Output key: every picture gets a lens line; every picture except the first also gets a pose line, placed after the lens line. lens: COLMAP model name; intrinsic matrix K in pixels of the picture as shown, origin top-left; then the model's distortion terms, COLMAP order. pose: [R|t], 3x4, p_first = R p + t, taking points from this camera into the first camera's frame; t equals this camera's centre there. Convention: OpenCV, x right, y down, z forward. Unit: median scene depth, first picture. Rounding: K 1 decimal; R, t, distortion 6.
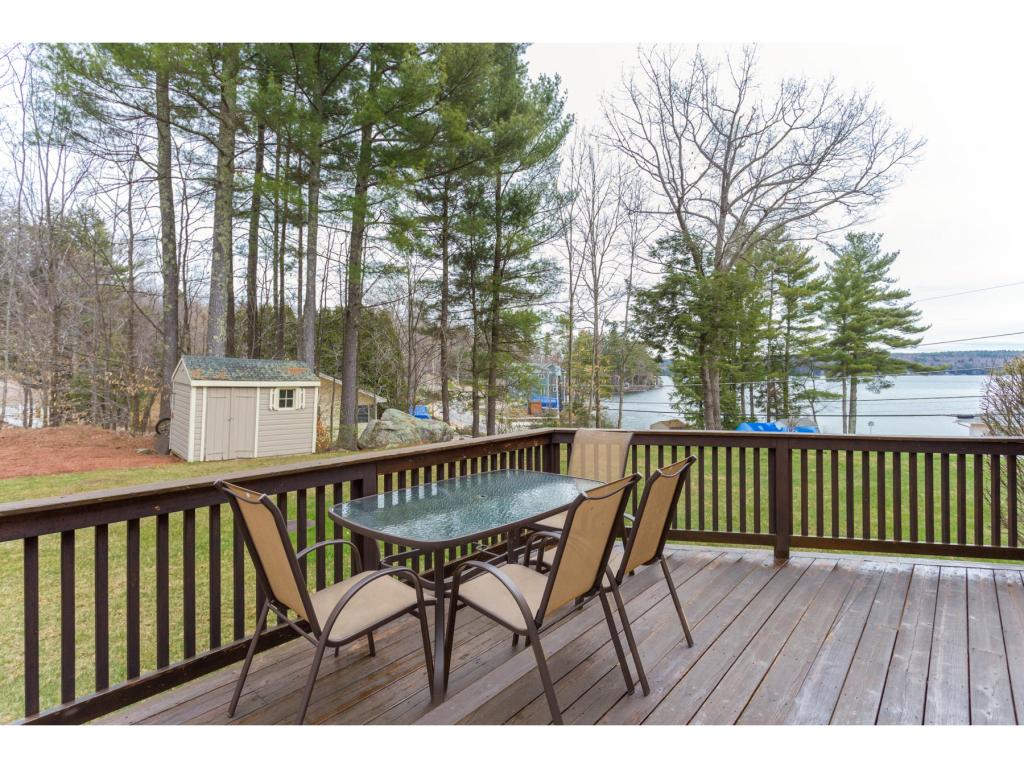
lens RADIAL K [[506.1, 0, 484.5], [0, 506.1, 381.3], [0, 0, 1]] dist [-0.006992, 0.002611]
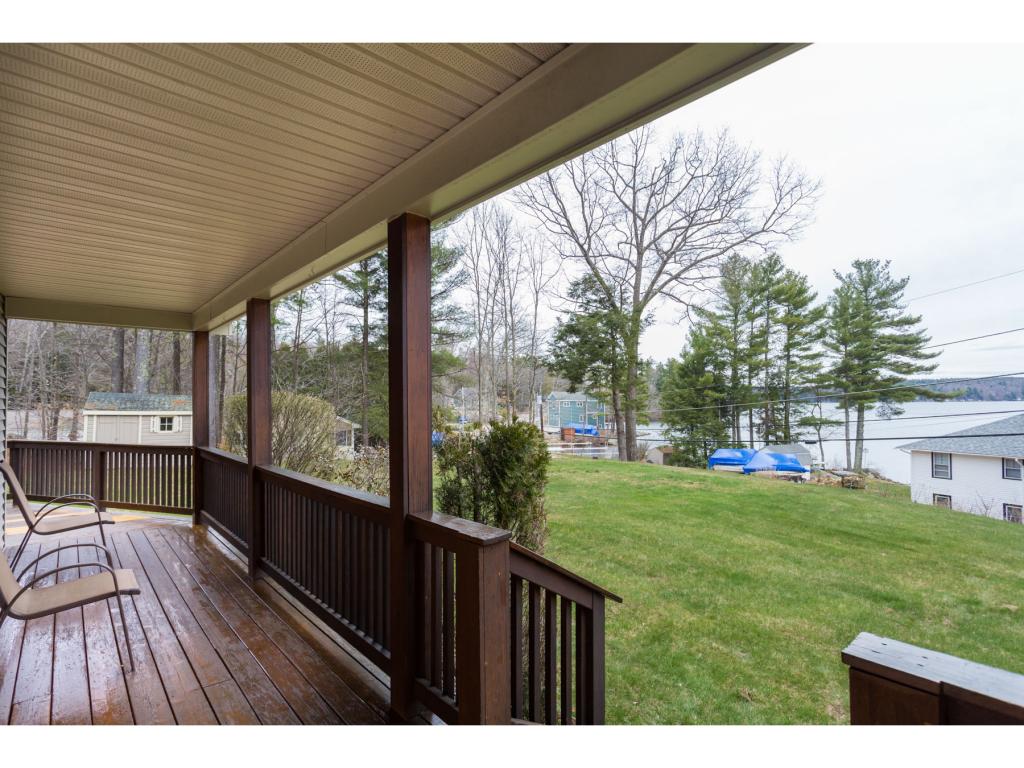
lens RADIAL K [[506.1, 0, 545.2], [0, 506.1, 392.5], [0, 0, 1]] dist [-0.006992, 0.002611]
pose [[0.994132, -0.004845, -0.108068, 0.224395], [0.001530, 0.999526, -0.030742, -0.001814], [0.108165, 0.030396, 0.993668, -0.058460]]
